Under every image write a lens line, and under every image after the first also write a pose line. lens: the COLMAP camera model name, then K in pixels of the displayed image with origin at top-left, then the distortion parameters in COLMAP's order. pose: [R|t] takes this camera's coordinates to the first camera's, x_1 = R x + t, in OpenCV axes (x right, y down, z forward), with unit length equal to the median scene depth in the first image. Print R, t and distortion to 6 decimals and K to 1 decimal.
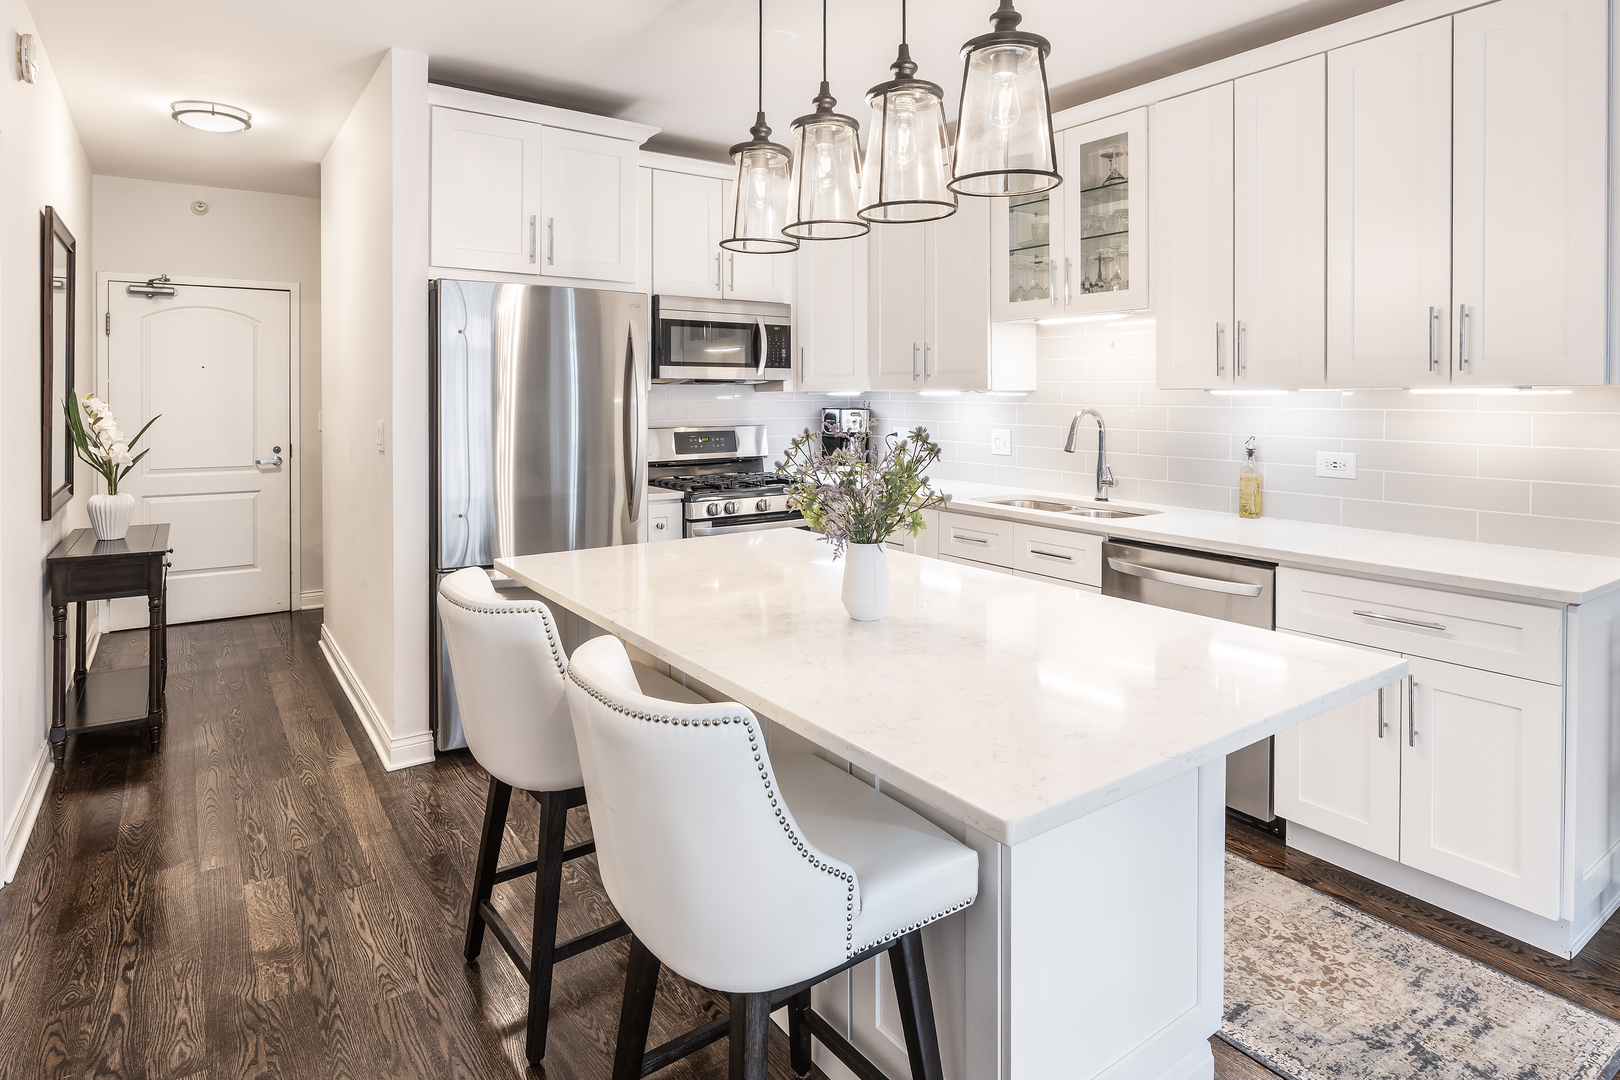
lens RADIAL K [[916.6, 0, 794.3], [0, 916.6, 408.5], [0, 0, 1]] dist [-0.010458, 0.000752]
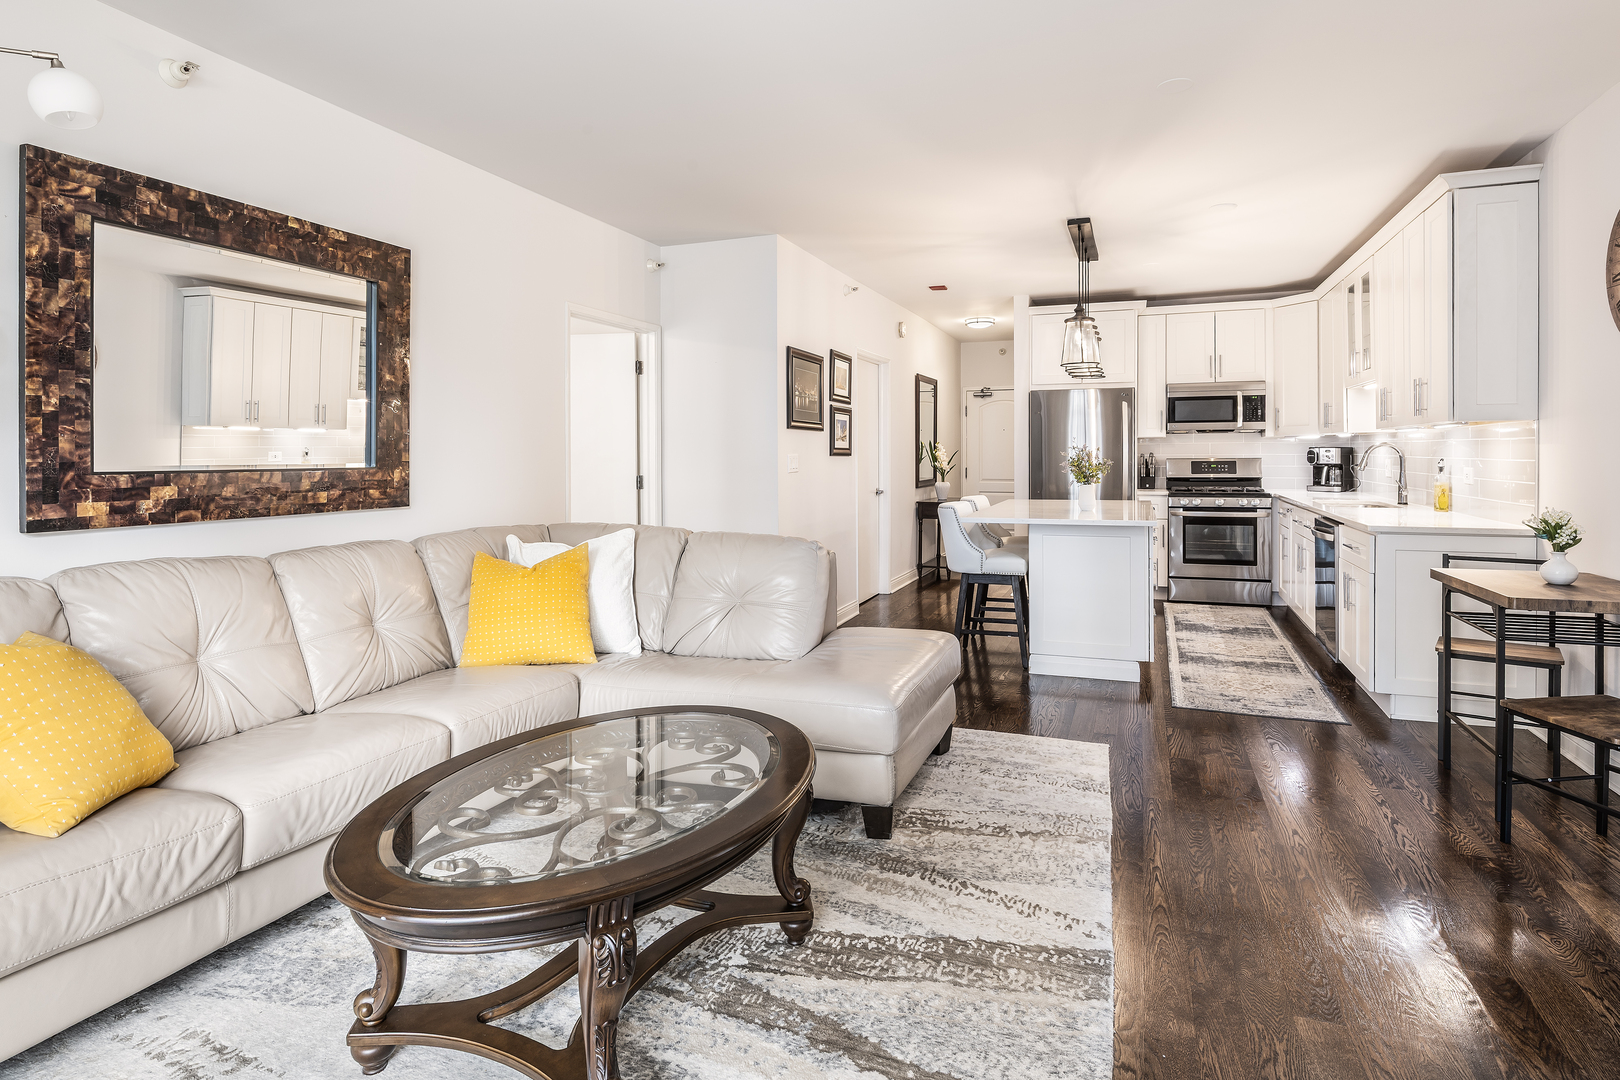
lens RADIAL K [[893.0, 0, 797.8], [0, 893.0, 458.1], [0, 0, 1]] dist [-0.001506, -0.001162]
pose [[0.554135, 0.001511, -0.832425, 1.014702], [-0.008503, 0.999956, -0.003845, 0.039318], [0.832383, 0.009209, 0.554124, -0.652948]]
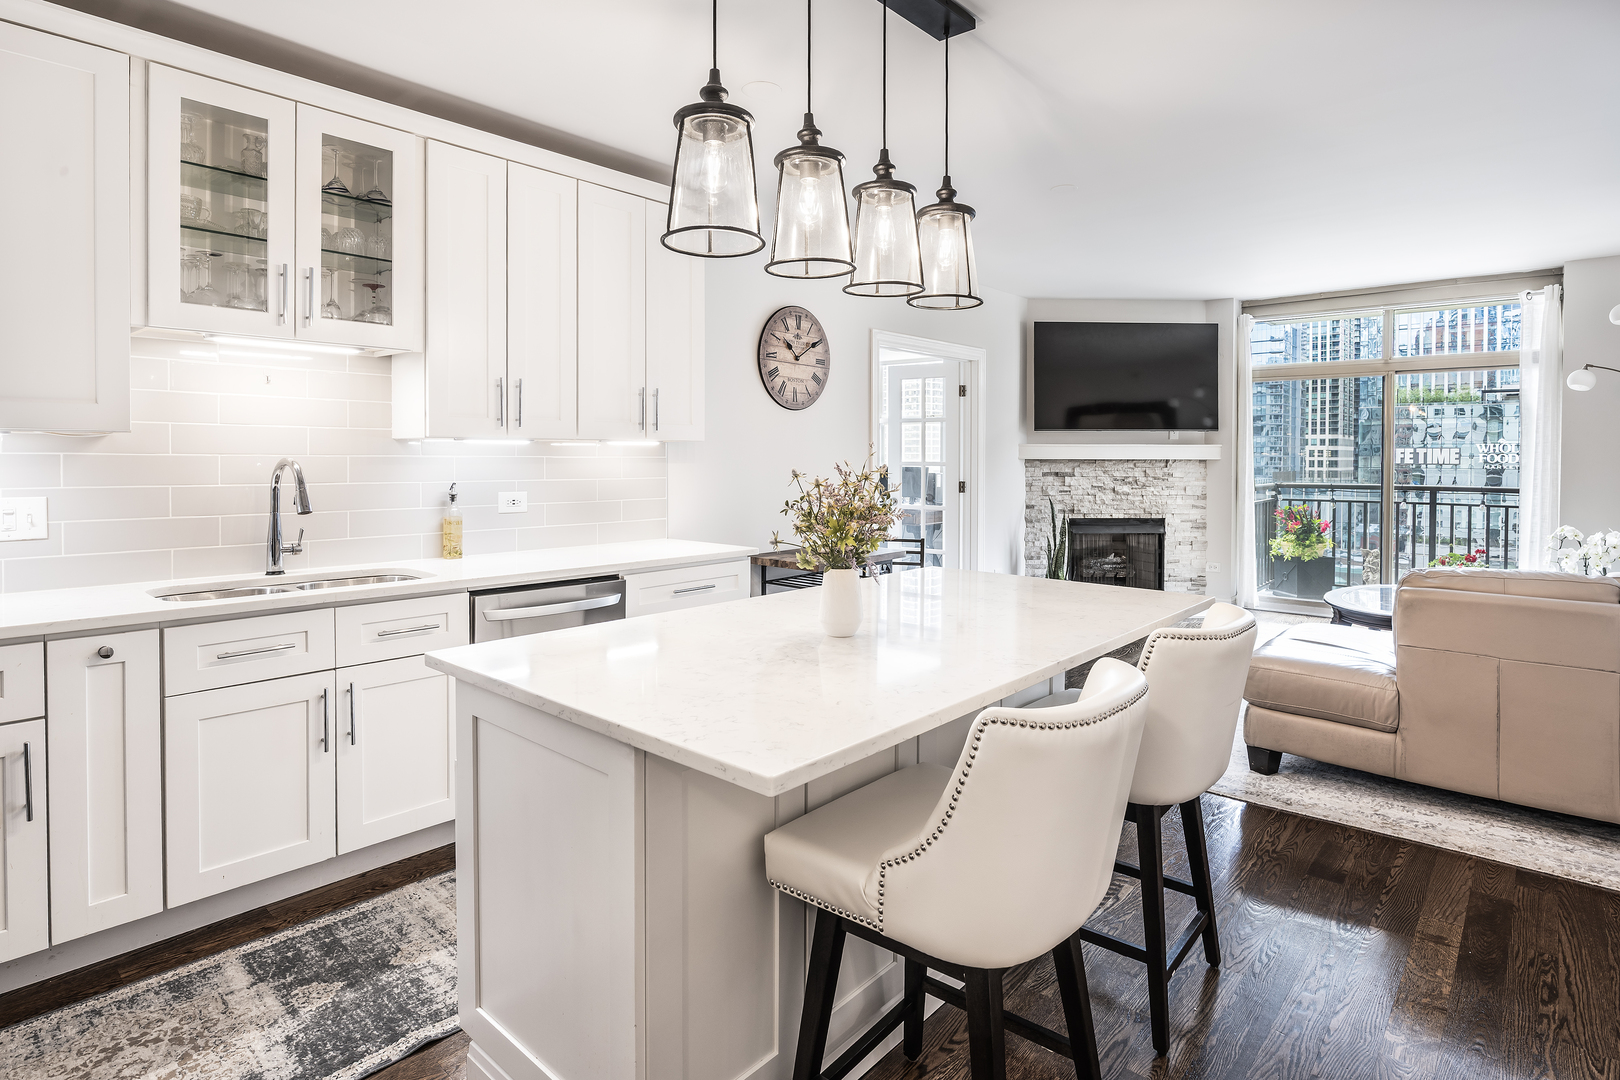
lens RADIAL K [[893.0, 0, 804.9], [0, 893.0, 475.9], [0, 0, 1]] dist [-0.001506, -0.001162]
pose [[-0.238779, -0.021811, 0.970829, -0.553281], [0.012988, 0.999587, 0.025651, 0.000440], [-0.970987, 0.018734, -0.238397, 0.762630]]
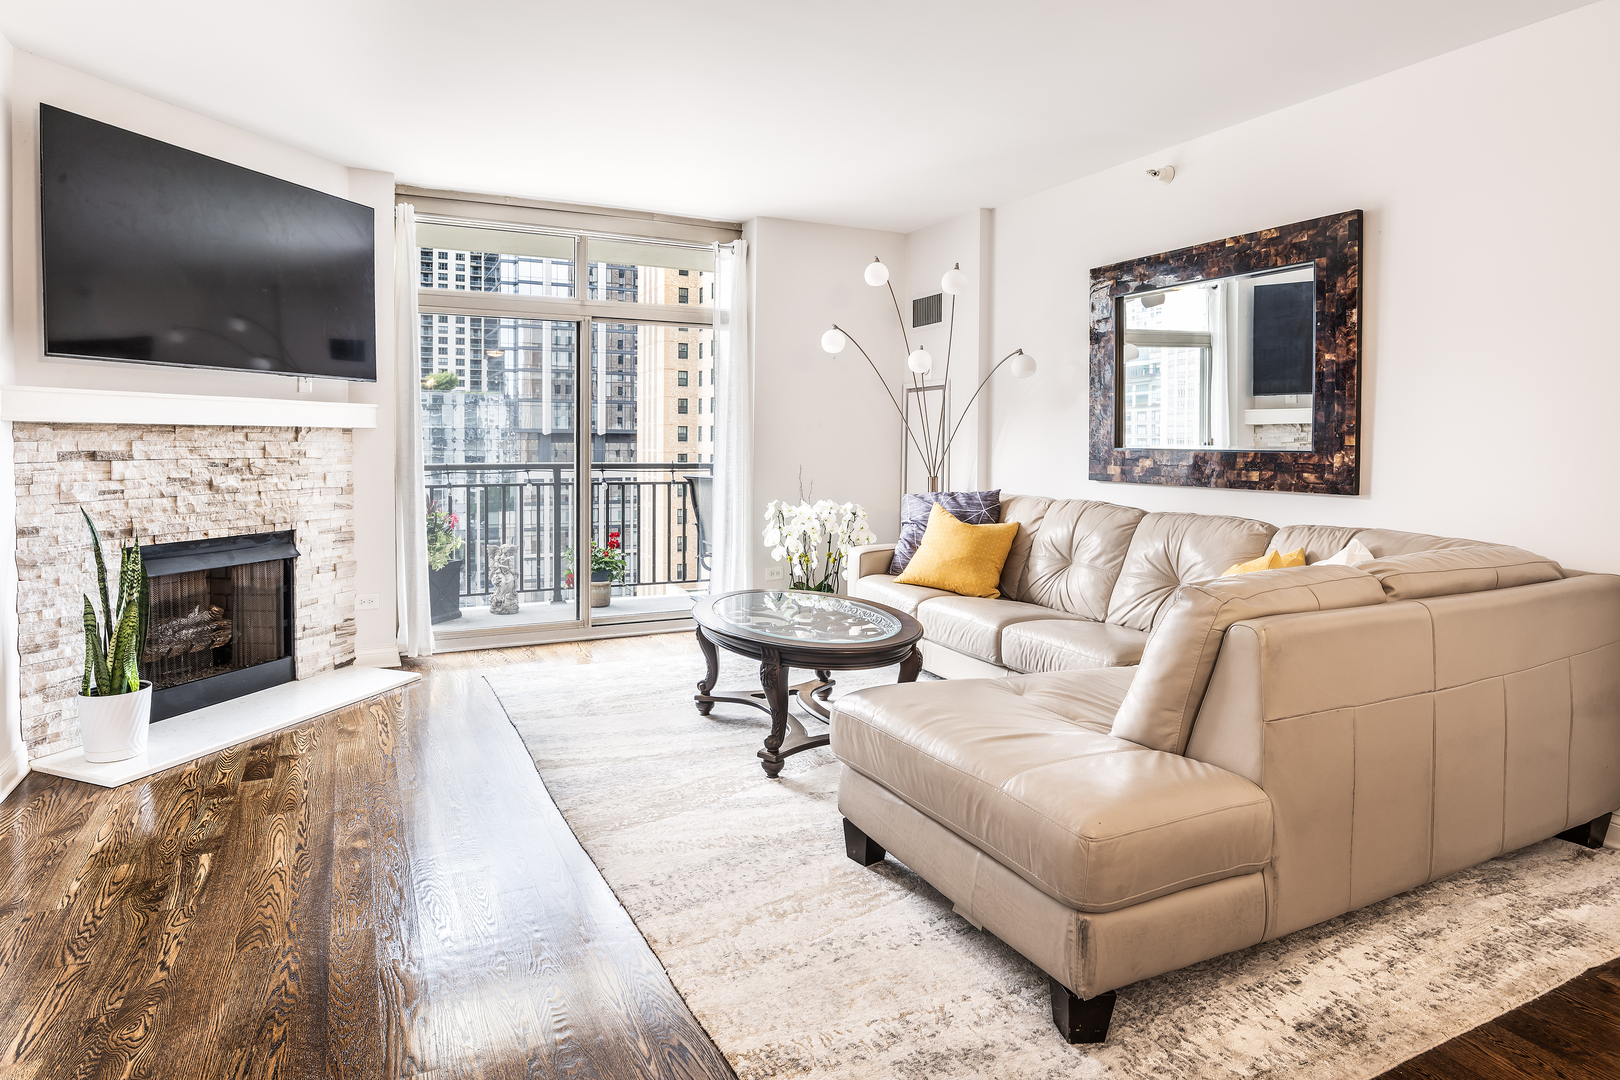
lens RADIAL K [[893.0, 0, 769.2], [0, 893.0, 464.4], [0, 0, 1]] dist [-0.001506, -0.001162]
pose [[-0.984509, -0.007324, 0.175181, 0.362246], [-0.000190, 0.999171, 0.040709, 0.025430], [-0.175334, 0.040045, -0.983694, 0.530871]]
